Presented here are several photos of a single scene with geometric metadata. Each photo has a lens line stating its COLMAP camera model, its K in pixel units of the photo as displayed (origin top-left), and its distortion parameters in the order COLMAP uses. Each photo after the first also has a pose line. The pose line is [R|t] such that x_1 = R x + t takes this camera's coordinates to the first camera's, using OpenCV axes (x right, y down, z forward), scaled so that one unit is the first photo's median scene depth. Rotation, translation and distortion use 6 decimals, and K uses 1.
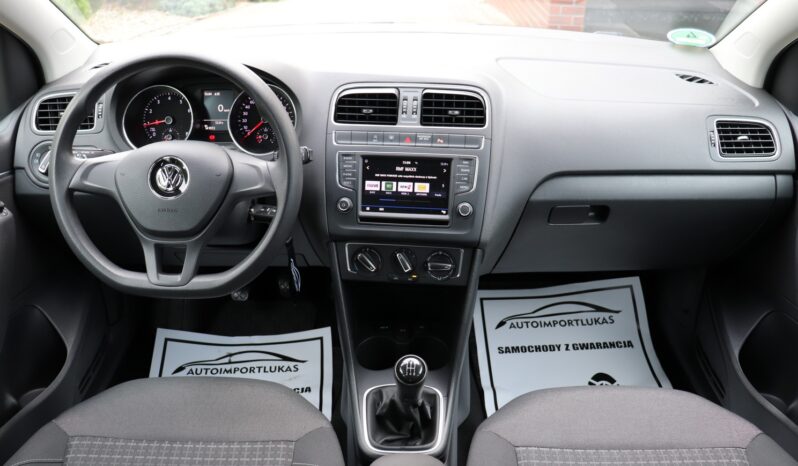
lens RADIAL K [[661.4, 0, 399.0], [0, 661.4, 233.0], [0, 0, 1]] dist [-0.187350, 0.173814]
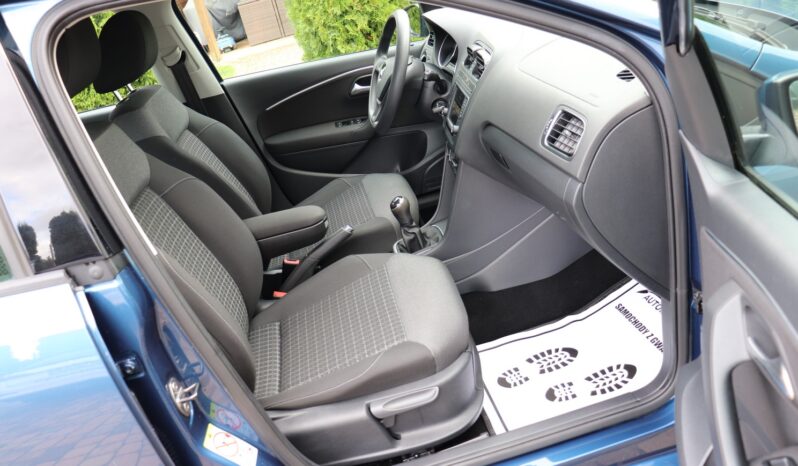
lens RADIAL K [[661.4, 0, 399.0], [0, 661.4, 233.0], [0, 0, 1]] dist [-0.187350, 0.173814]
pose [[0.160784, 0.376122, -0.912513, 1.527742], [-0.266887, 0.906668, 0.326687, -0.275310], [0.950221, 0.191012, 0.246160, 0.532574]]
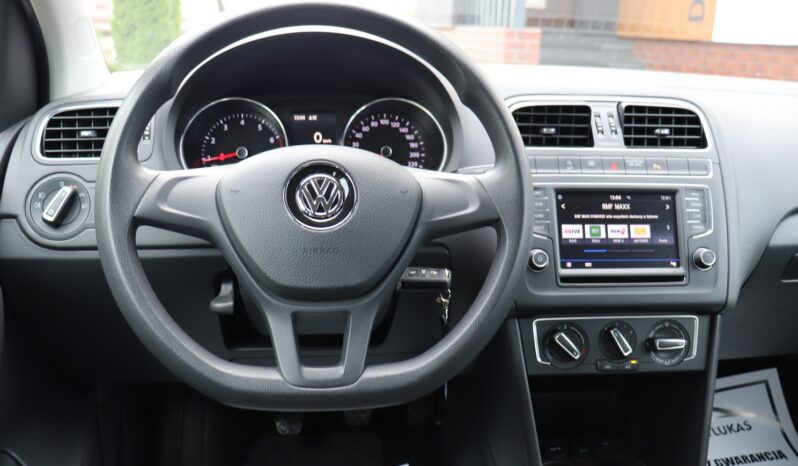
lens RADIAL K [[661.4, 0, 399.0], [0, 661.4, 233.0], [0, 0, 1]] dist [-0.187350, 0.173814]
pose [[0.990072, -0.025246, 0.138278, -0.313517], [0.054701, 0.975392, -0.213582, 0.065709], [-0.129484, 0.219025, 0.967089, 0.363911]]
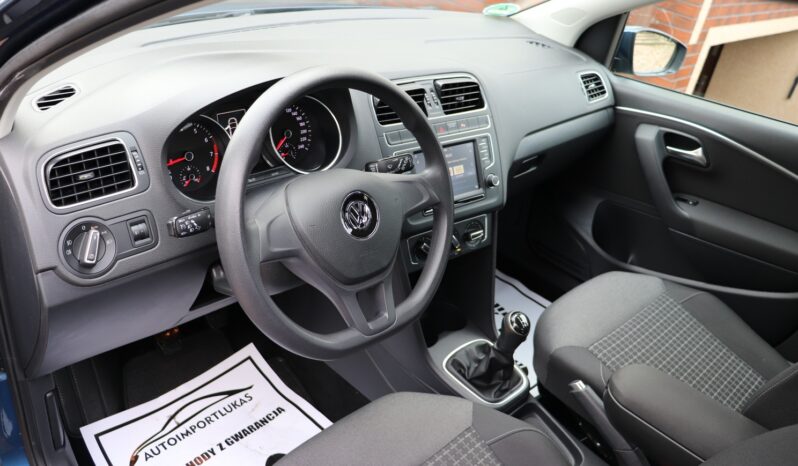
lens RADIAL K [[661.4, 0, 399.0], [0, 661.4, 233.0], [0, 0, 1]] dist [-0.187350, 0.173814]
pose [[0.702573, -0.276342, 0.655764, -0.781727], [0.222137, 0.960638, 0.166824, -0.172403], [-0.676052, 0.028464, 0.736304, 0.257049]]
